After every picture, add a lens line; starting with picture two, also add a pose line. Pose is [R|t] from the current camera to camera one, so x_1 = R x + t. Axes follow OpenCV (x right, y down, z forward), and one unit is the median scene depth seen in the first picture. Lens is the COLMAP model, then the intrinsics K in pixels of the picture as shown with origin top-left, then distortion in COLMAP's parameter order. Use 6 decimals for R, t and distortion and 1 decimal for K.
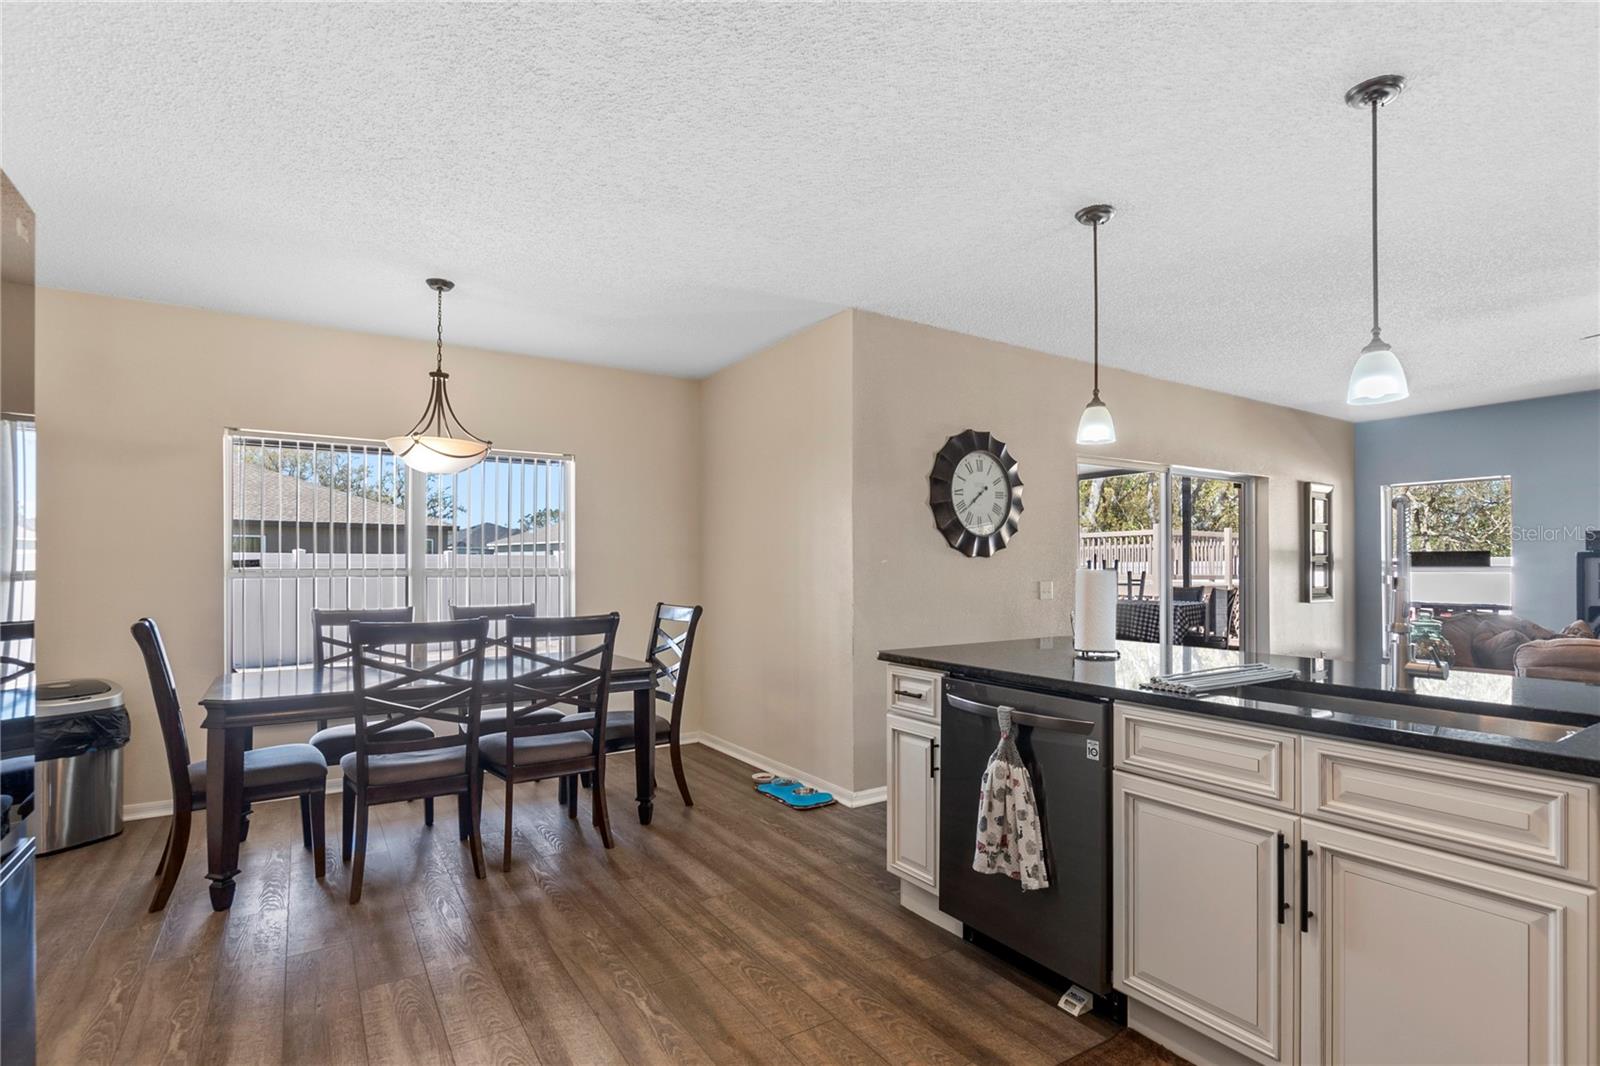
lens RADIAL K [[758.3, 0, 799.9], [0, 758.3, 561.0], [0, 0, 1]] dist [-0.000693, -0.000438]
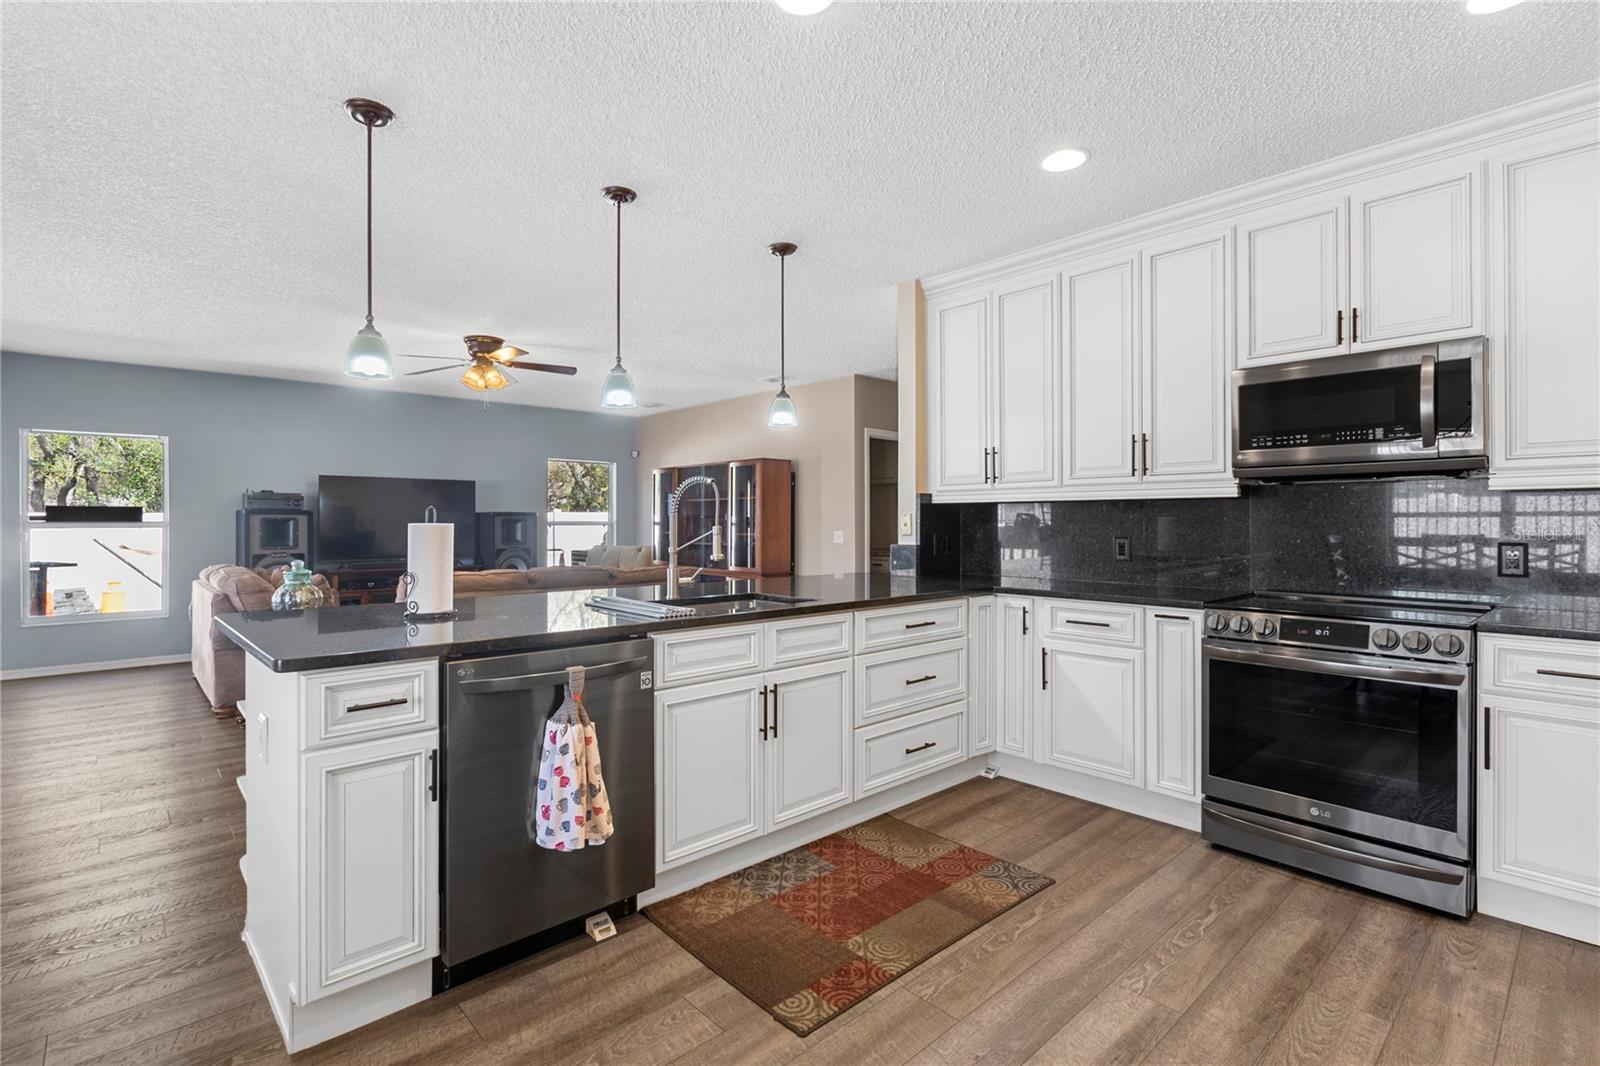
lens RADIAL K [[744.0, 0, 792.8], [0, 744.0, 520.2], [0, 0, 1]] dist [-0.000773, -0.001233]
pose [[-0.150951, 0.002860, 0.988537, -0.698103], [-0.005119, 0.999980, -0.003675, 0.009755], [-0.988528, -0.005615, -0.150934, 0.875101]]
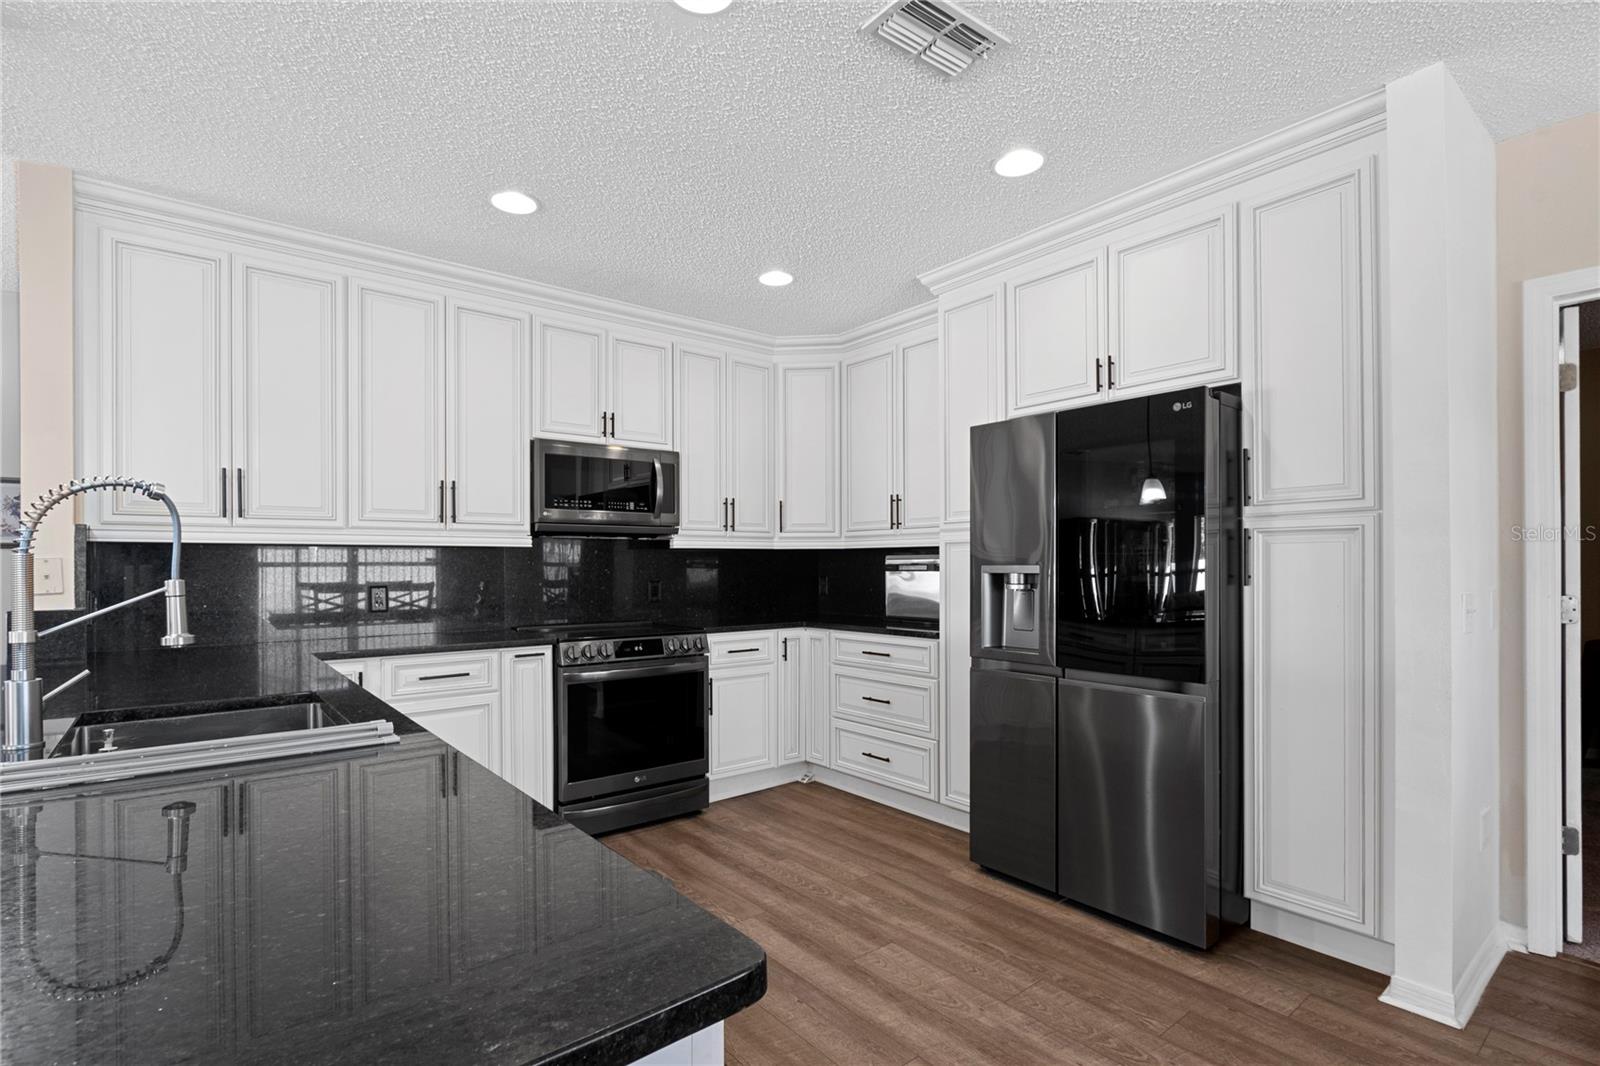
lens RADIAL K [[757.6, 0, 798.4], [0, 757.6, 568.9], [0, 0, 1]] dist [-0.003101, -0.000316]
pose [[-0.996028, 0.008076, -0.088674, 0.132444], [0.008417, 0.999959, -0.003467, 0.014918], [0.088642, -0.004200, -0.996055, 1.541282]]
